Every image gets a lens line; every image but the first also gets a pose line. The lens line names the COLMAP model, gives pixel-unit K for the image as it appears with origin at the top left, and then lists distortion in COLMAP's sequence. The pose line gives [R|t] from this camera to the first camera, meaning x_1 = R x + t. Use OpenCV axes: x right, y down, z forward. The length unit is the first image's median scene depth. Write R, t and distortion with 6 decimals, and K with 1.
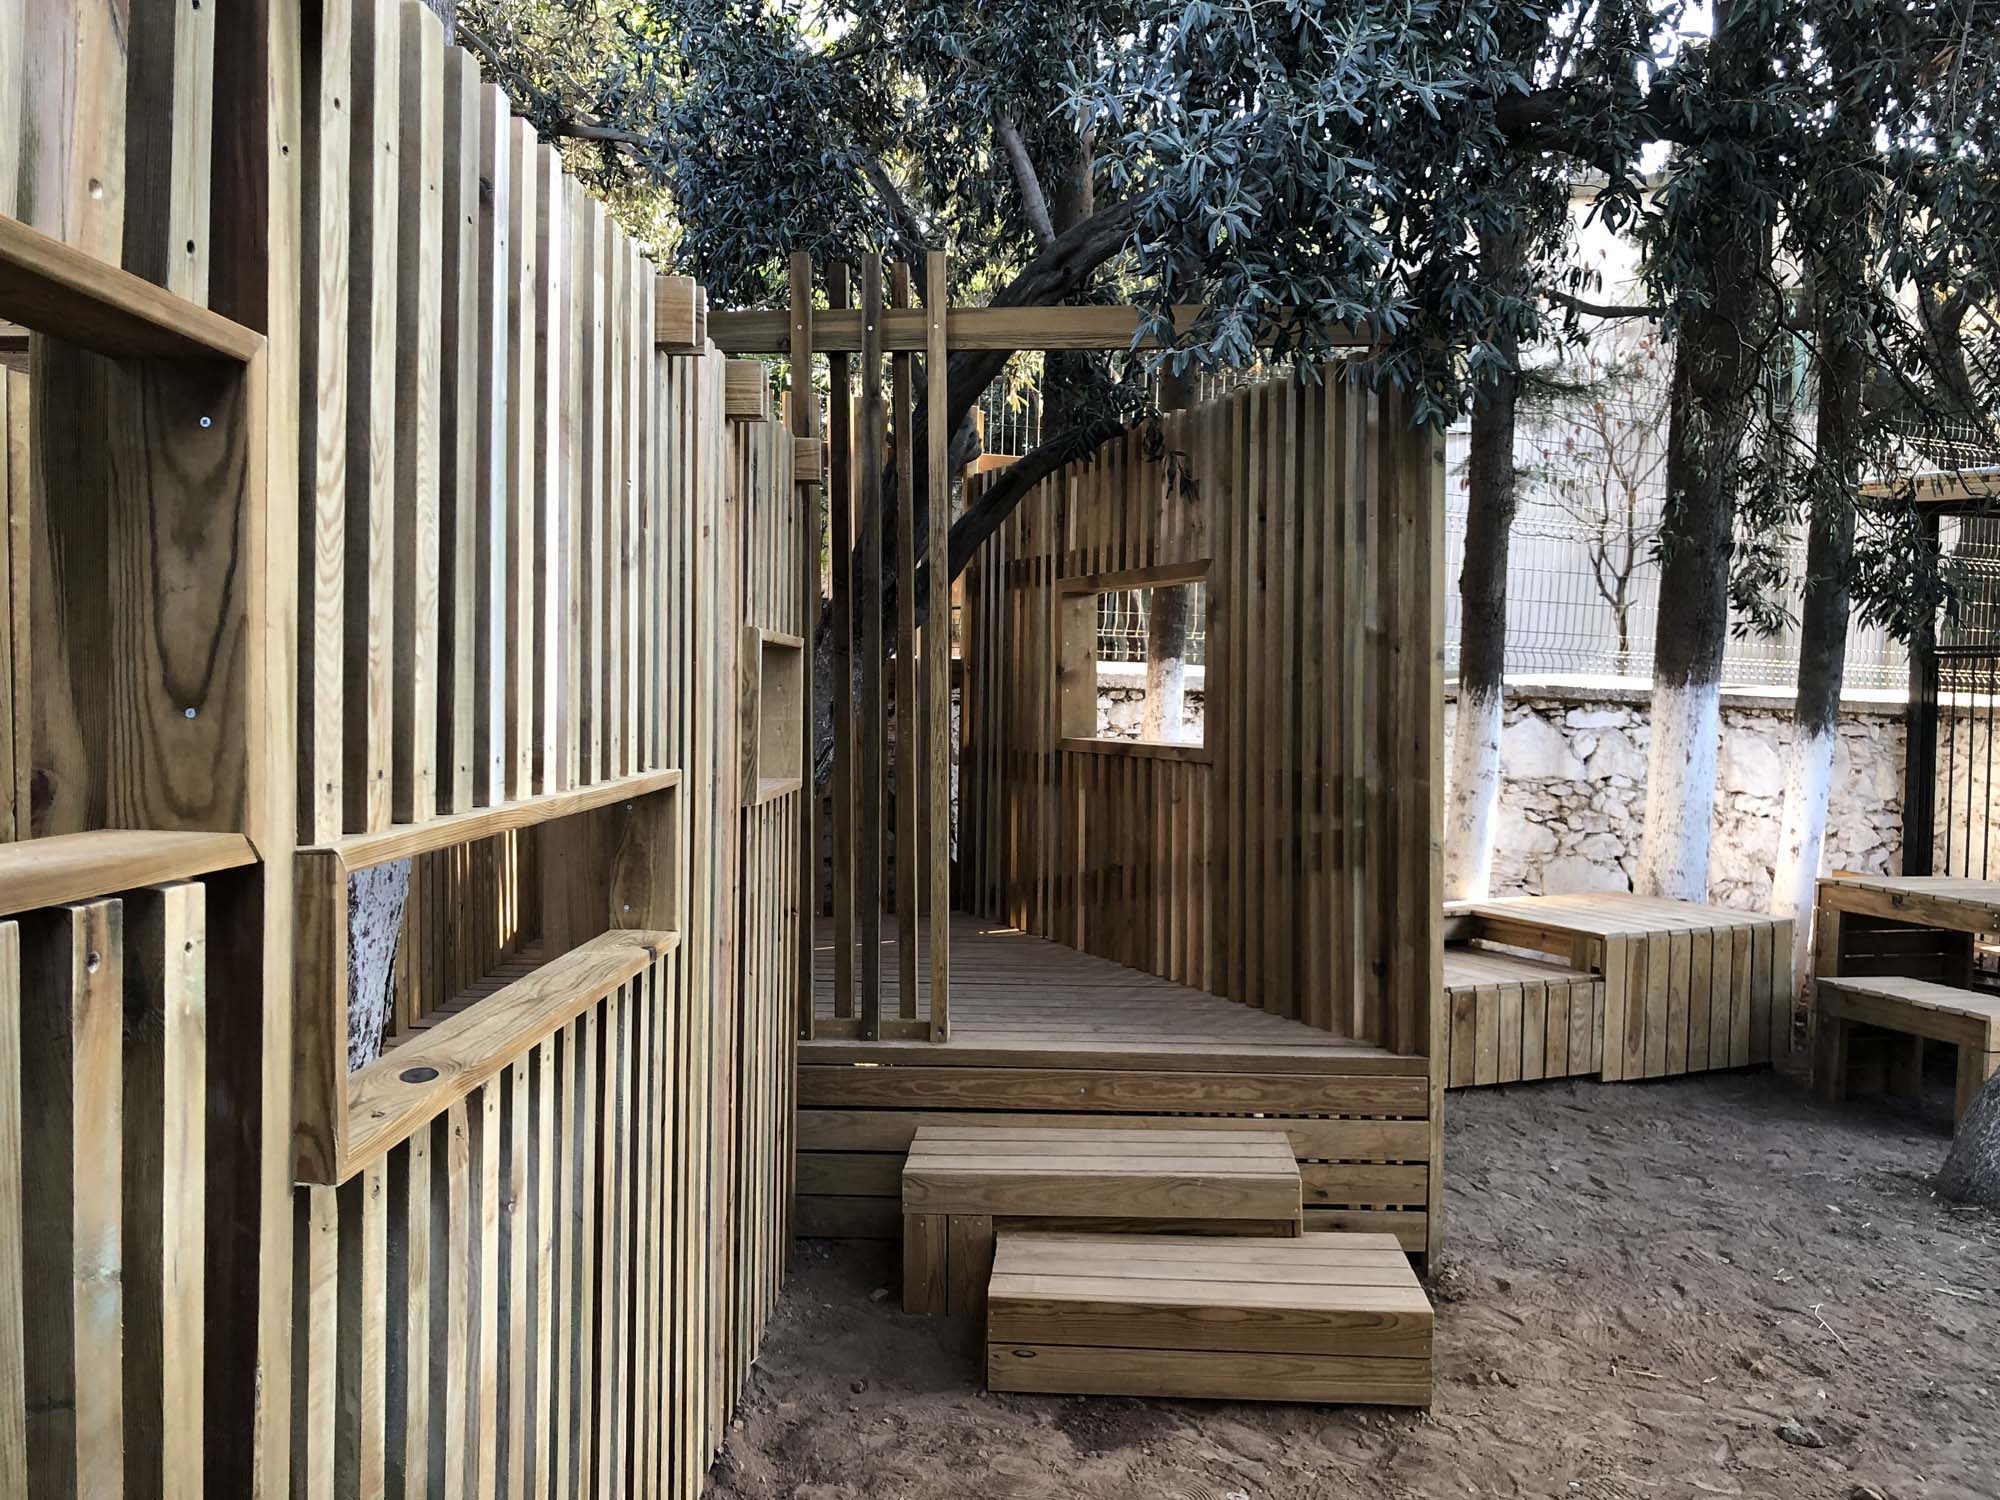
lens RADIAL K [[1624.0, 0, 978.6], [0, 1624.0, 745.3], [0, 0, 1]] dist [0.054004, -0.071894]
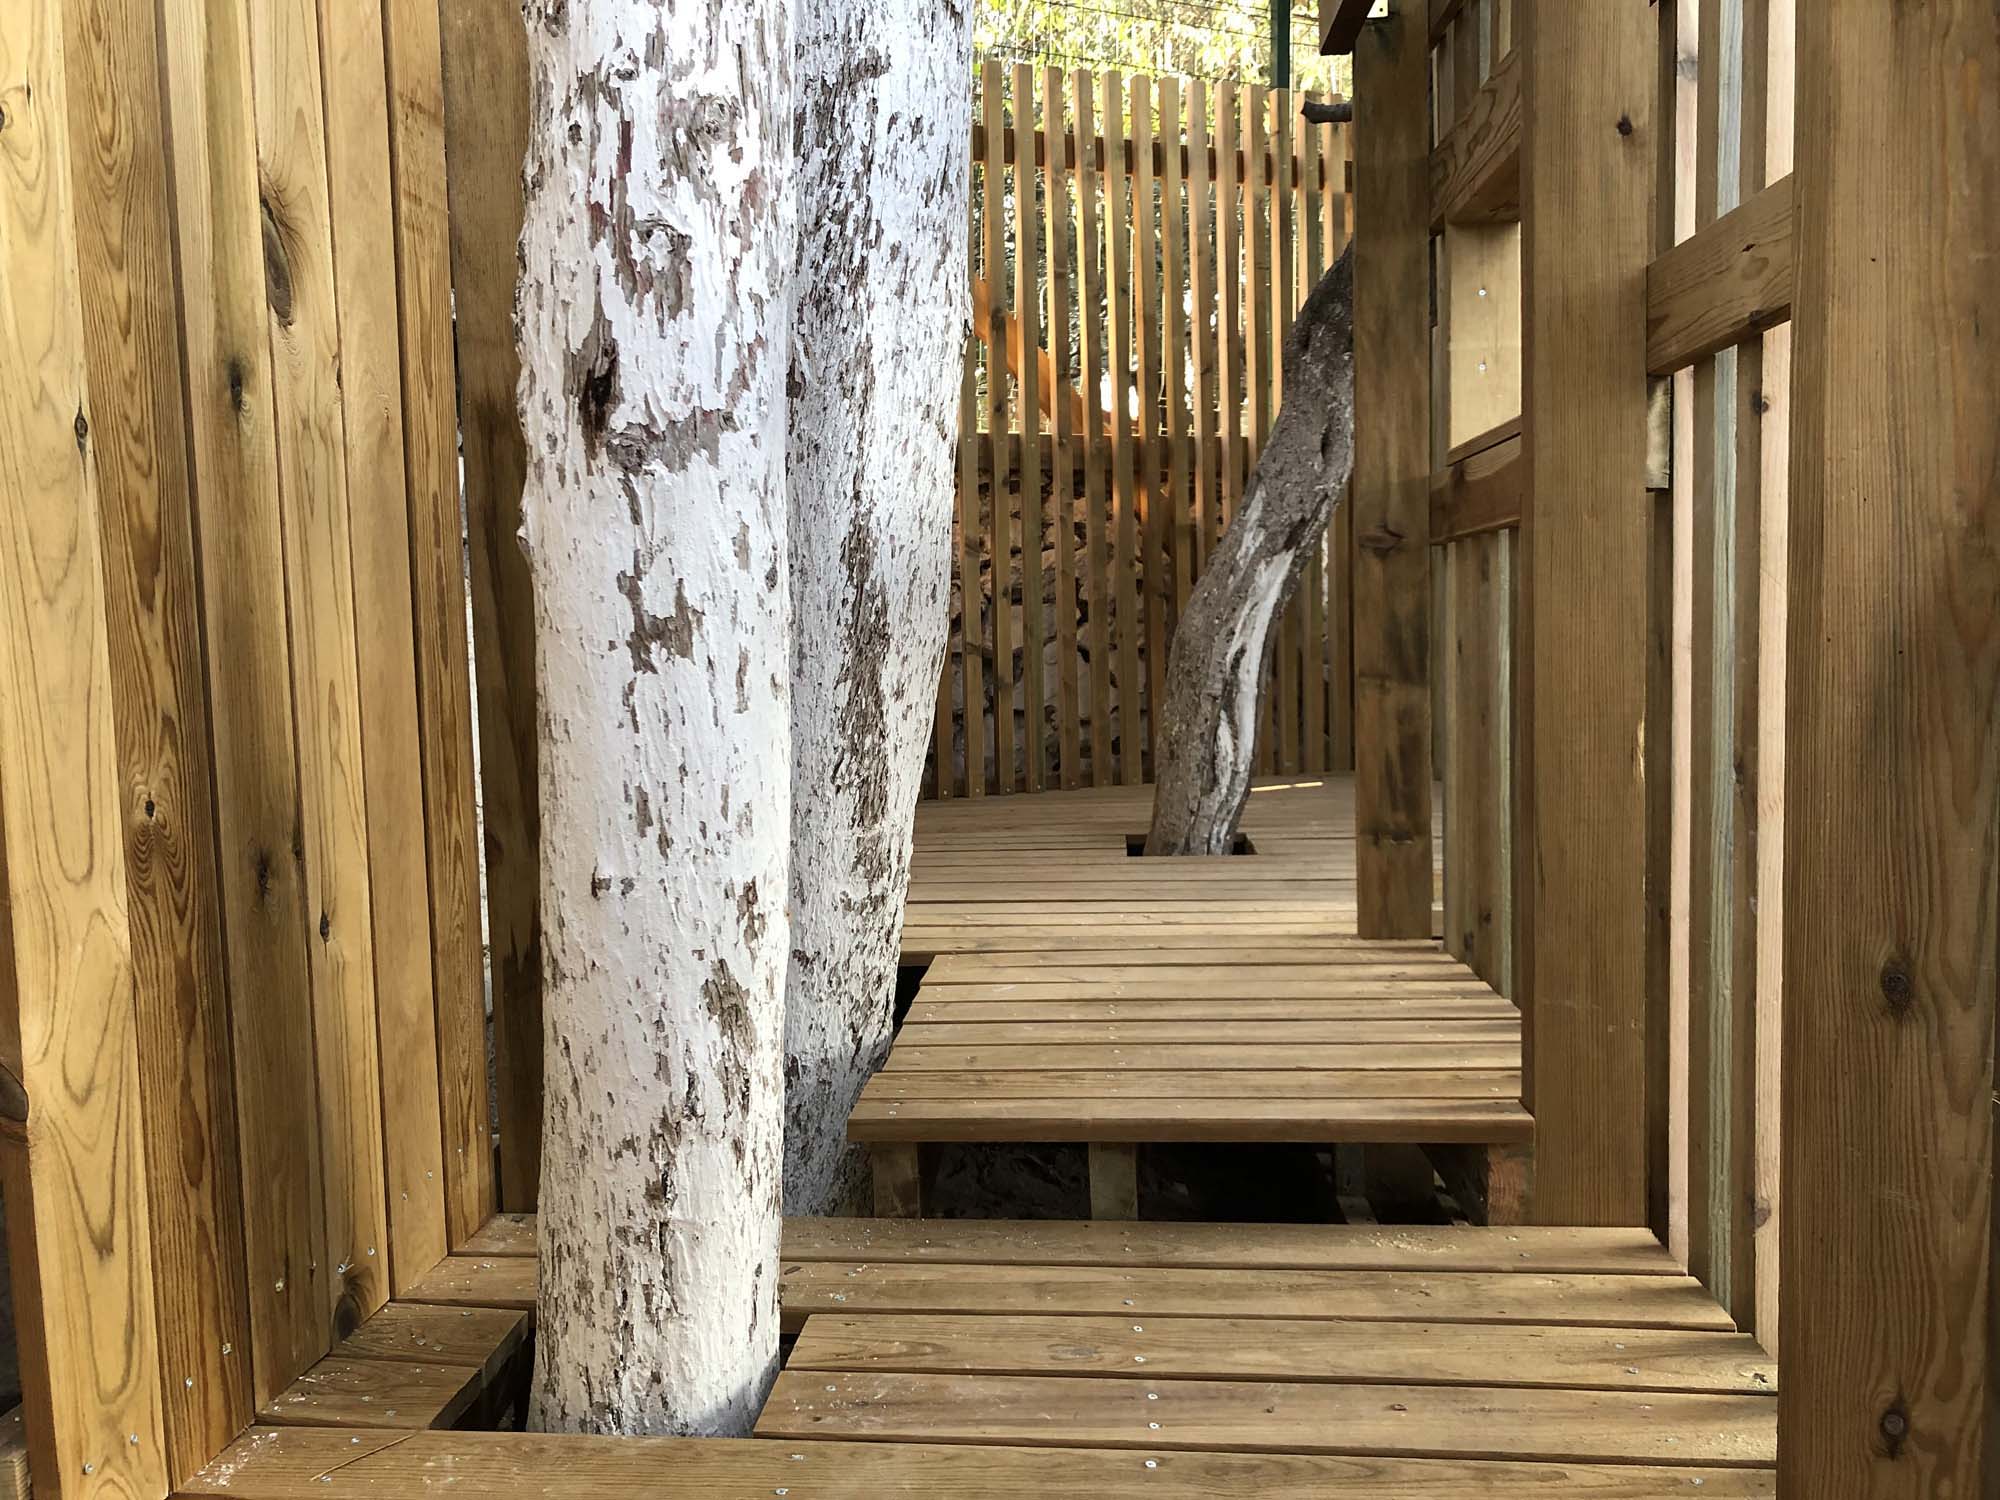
lens RADIAL K [[1633.1, 0, 981.5], [0, 1633.1, 738.4], [0, 0, 1]] dist [0.073052, -0.102447]
pose [[0.998907, -0.034750, -0.031272, -0.228098], [0.035683, 0.998919, 0.029781, 0.079705], [0.030203, -0.030865, 0.999067, 0.306192]]
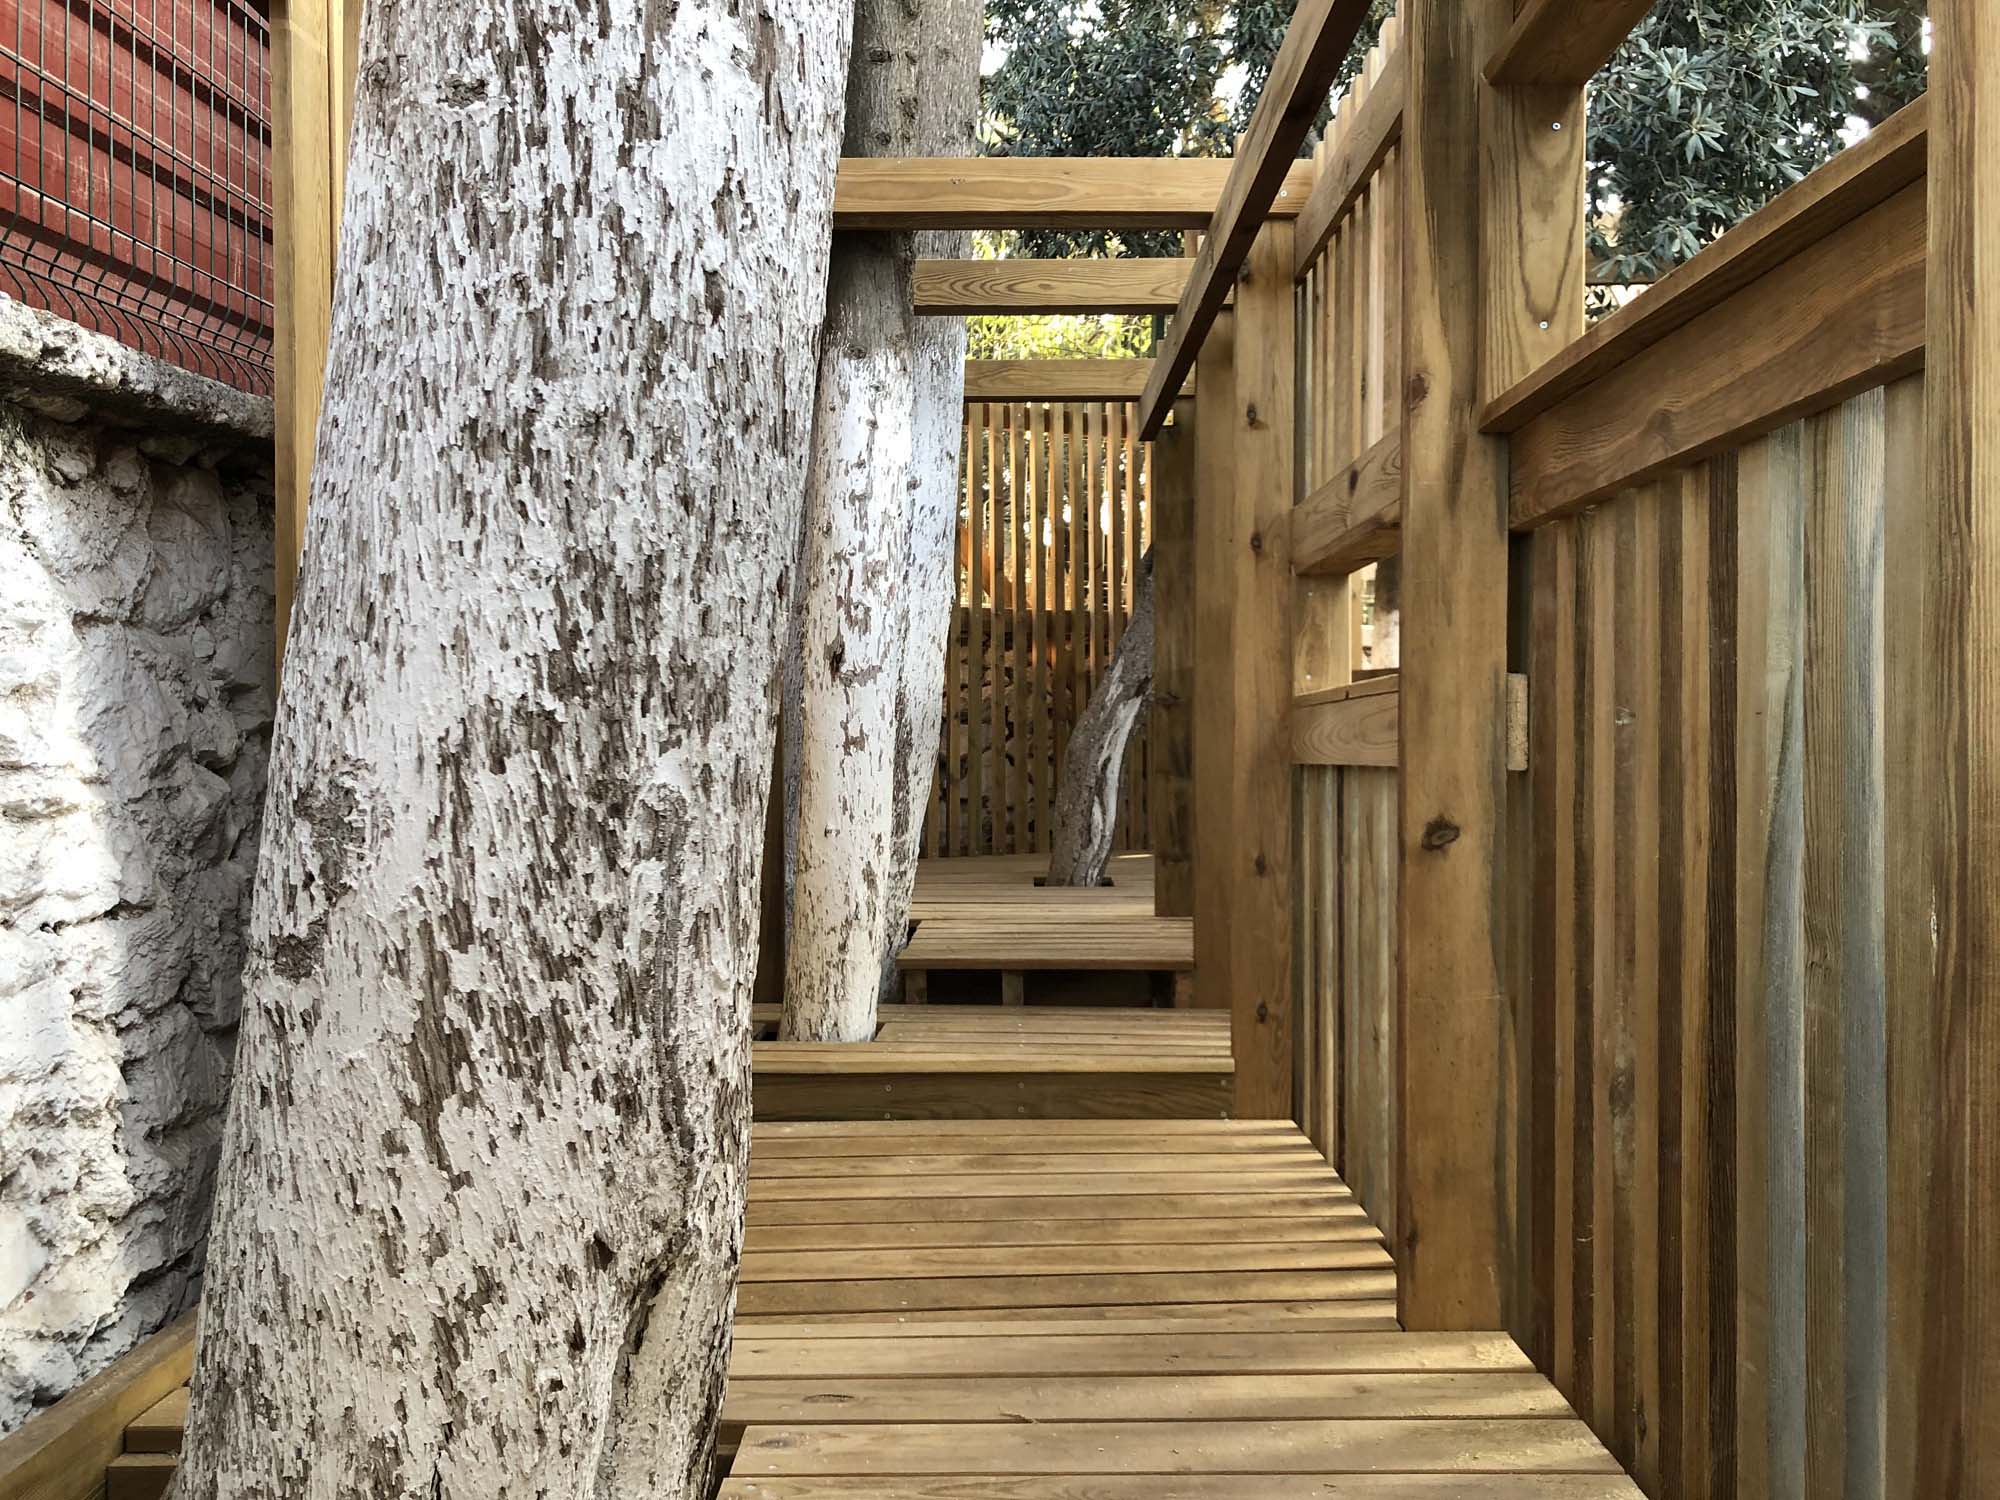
lens RADIAL K [[1625.9, 0, 1004.2], [0, 1625.9, 741.8], [0, 0, 1]] dist [0.071582, -0.165180]
pose [[0.999573, -0.013278, 0.026029, -0.236729], [0.014169, 0.999309, -0.034370, 0.092776], [-0.025555, 0.034724, 0.999070, -0.104769]]
